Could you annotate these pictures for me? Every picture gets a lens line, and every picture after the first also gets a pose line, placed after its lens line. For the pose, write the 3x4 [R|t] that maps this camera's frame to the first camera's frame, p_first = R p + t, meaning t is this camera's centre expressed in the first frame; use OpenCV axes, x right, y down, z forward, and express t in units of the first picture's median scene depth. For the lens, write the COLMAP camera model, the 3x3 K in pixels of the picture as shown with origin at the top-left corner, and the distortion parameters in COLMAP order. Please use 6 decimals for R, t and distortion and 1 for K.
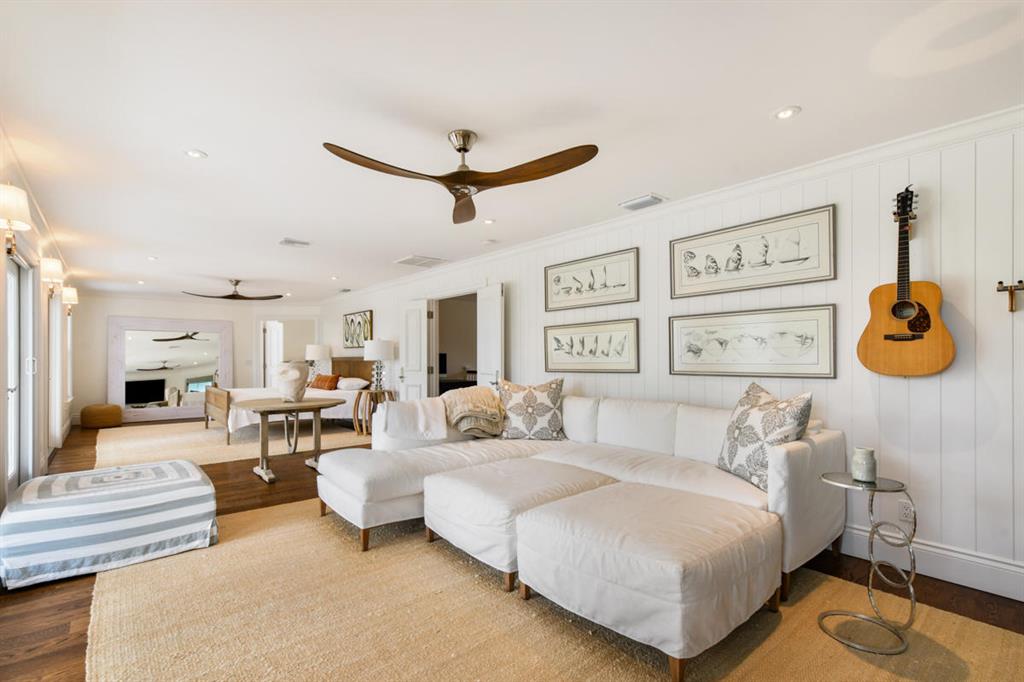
lens RADIAL K [[484.8, 0, 510.4], [0, 484.8, 356.2], [0, 0, 1]] dist [0.001160, -0.000172]
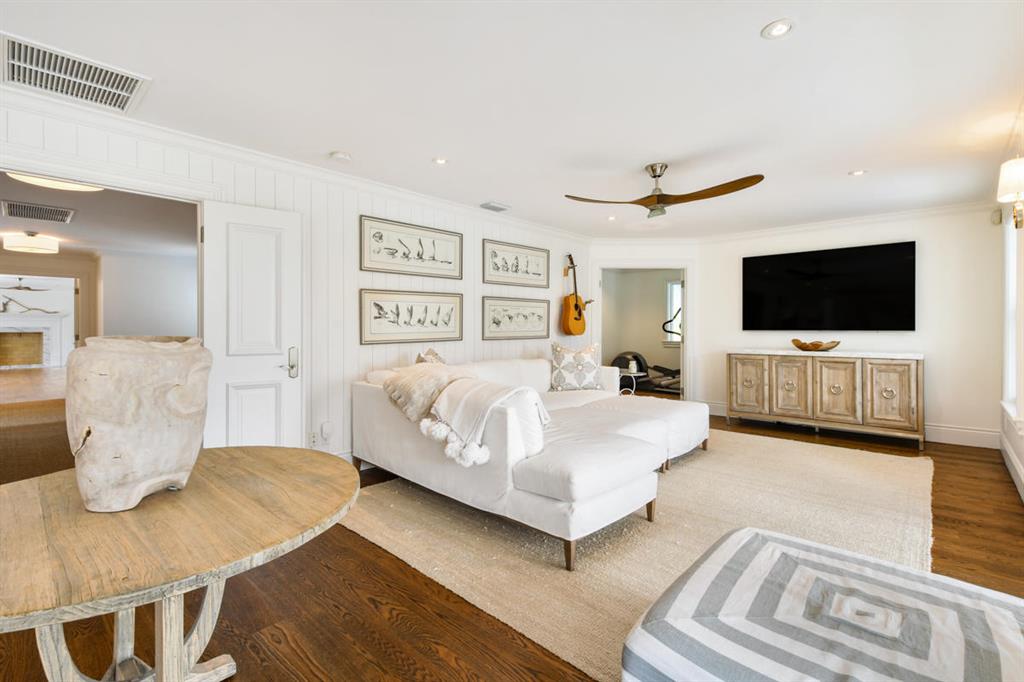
lens RADIAL K [[463.8, 0, 510.5], [0, 463.8, 328.4], [0, 0, 1]] dist [0.008689, -0.000968]
pose [[-0.134879, 0.004461, 0.990852, -0.838671], [0.002277, 0.999989, -0.004192, 0.010216], [-0.990859, 0.001691, -0.134888, 0.990453]]
